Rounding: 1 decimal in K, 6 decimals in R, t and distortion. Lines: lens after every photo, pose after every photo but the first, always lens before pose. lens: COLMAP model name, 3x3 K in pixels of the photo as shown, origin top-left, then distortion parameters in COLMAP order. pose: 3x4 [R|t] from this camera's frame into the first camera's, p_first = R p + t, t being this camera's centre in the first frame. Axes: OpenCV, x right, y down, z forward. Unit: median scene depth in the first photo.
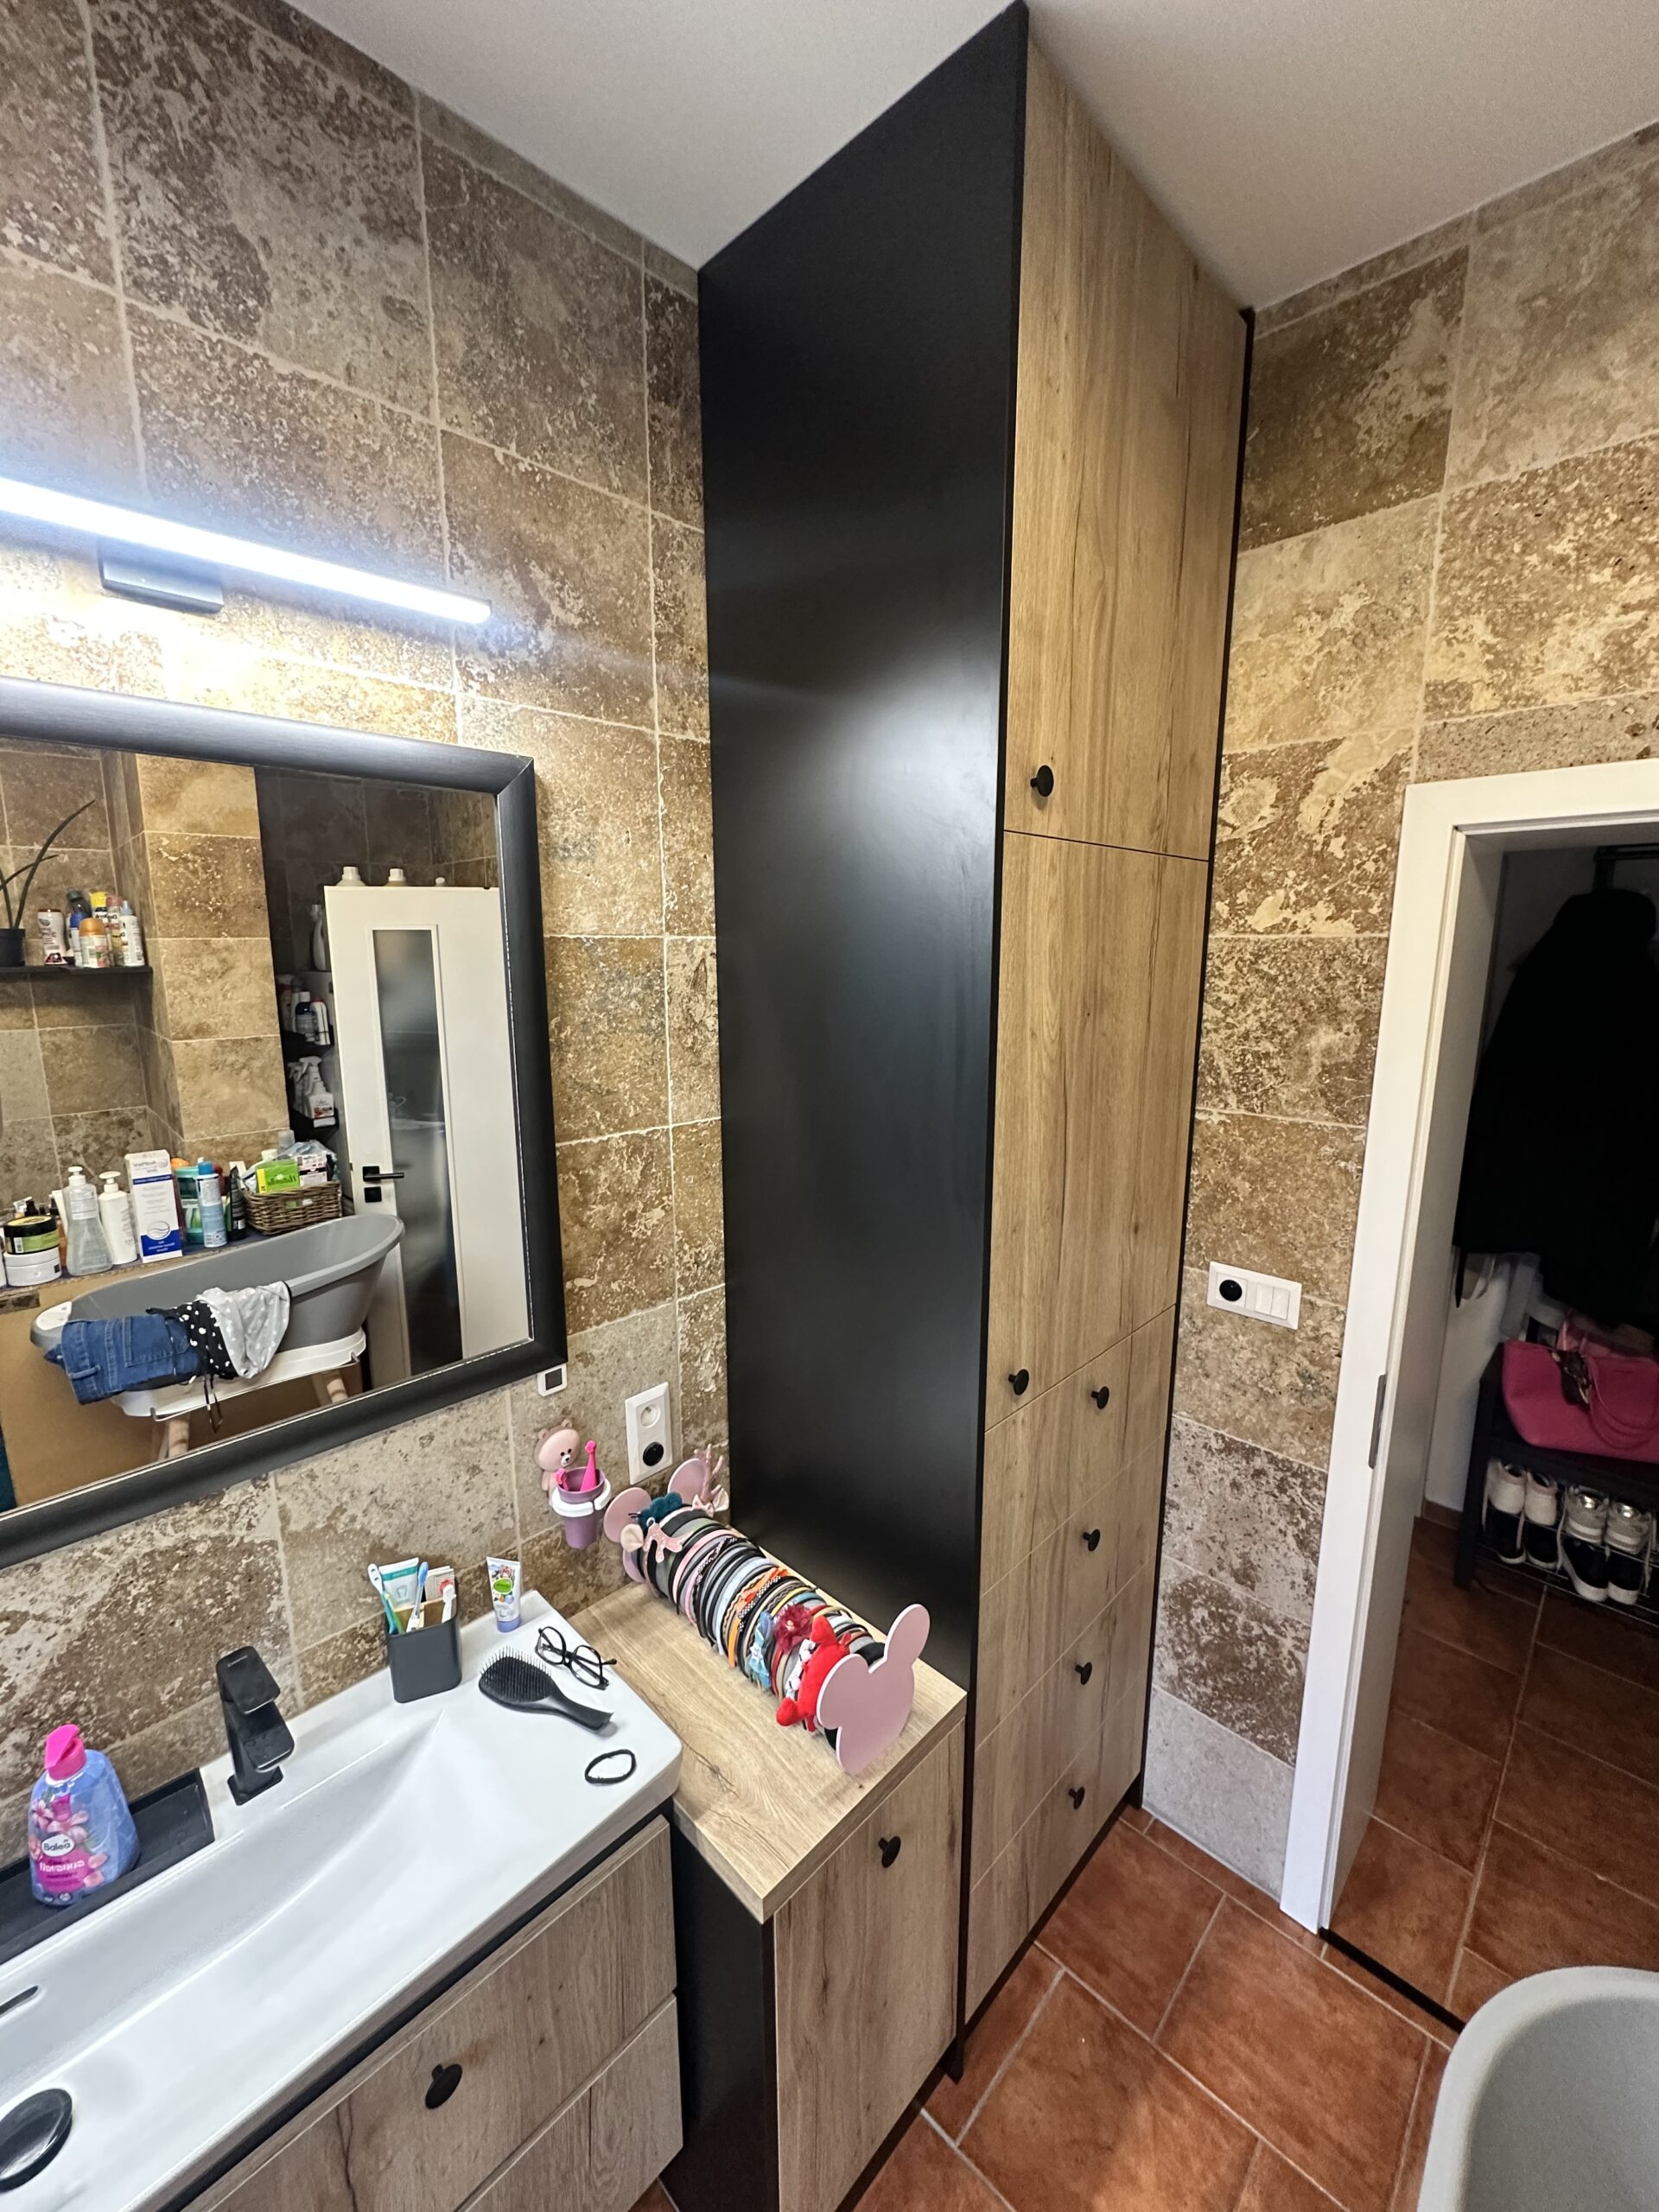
lens RADIAL K [[879.2, 0, 829.5], [0, 879.2, 1106.0], [0, 0, 1]] dist [0.001831, 0.000052]
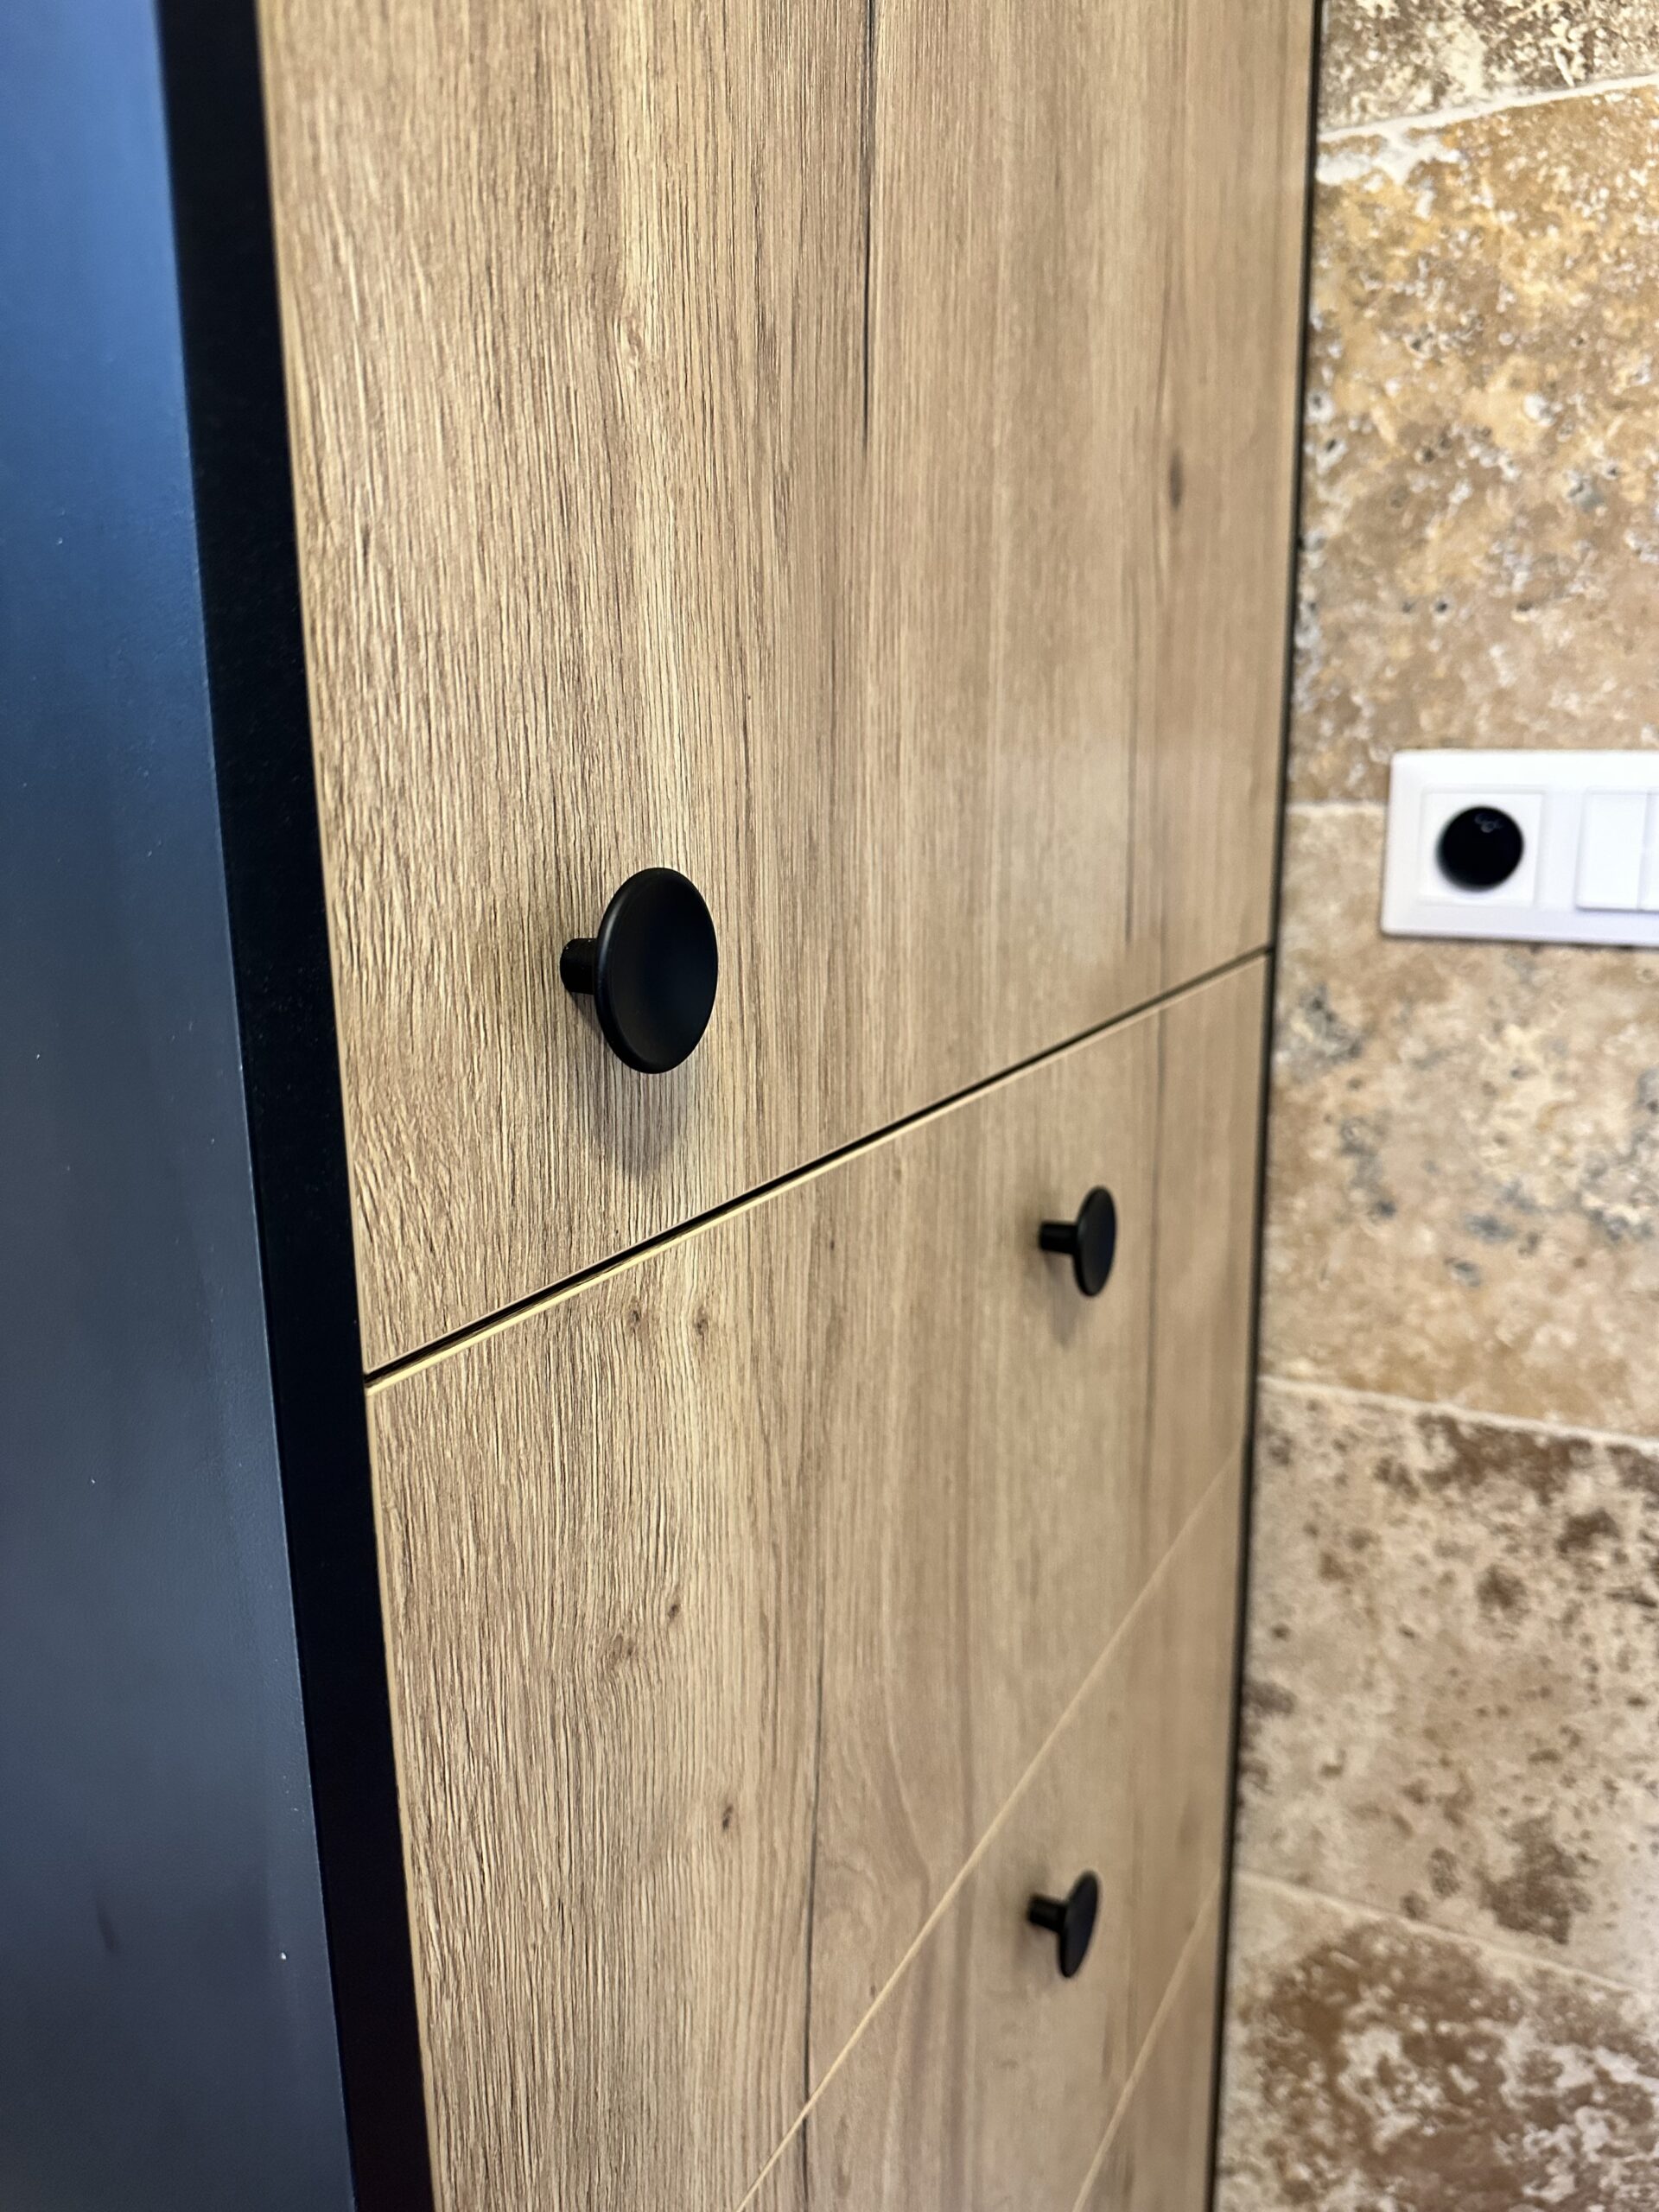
lens RADIAL K [[1566.4, 0, 830.5], [0, 1566.4, 1118.0], [0, 0, 1]] dist [0.001215, -0.019076]
pose [[0.958947, -0.071576, 0.274403, 0.135219], [0.063403, 0.997243, 0.038552, 0.249602], [-0.276406, -0.019571, 0.960842, 0.585871]]
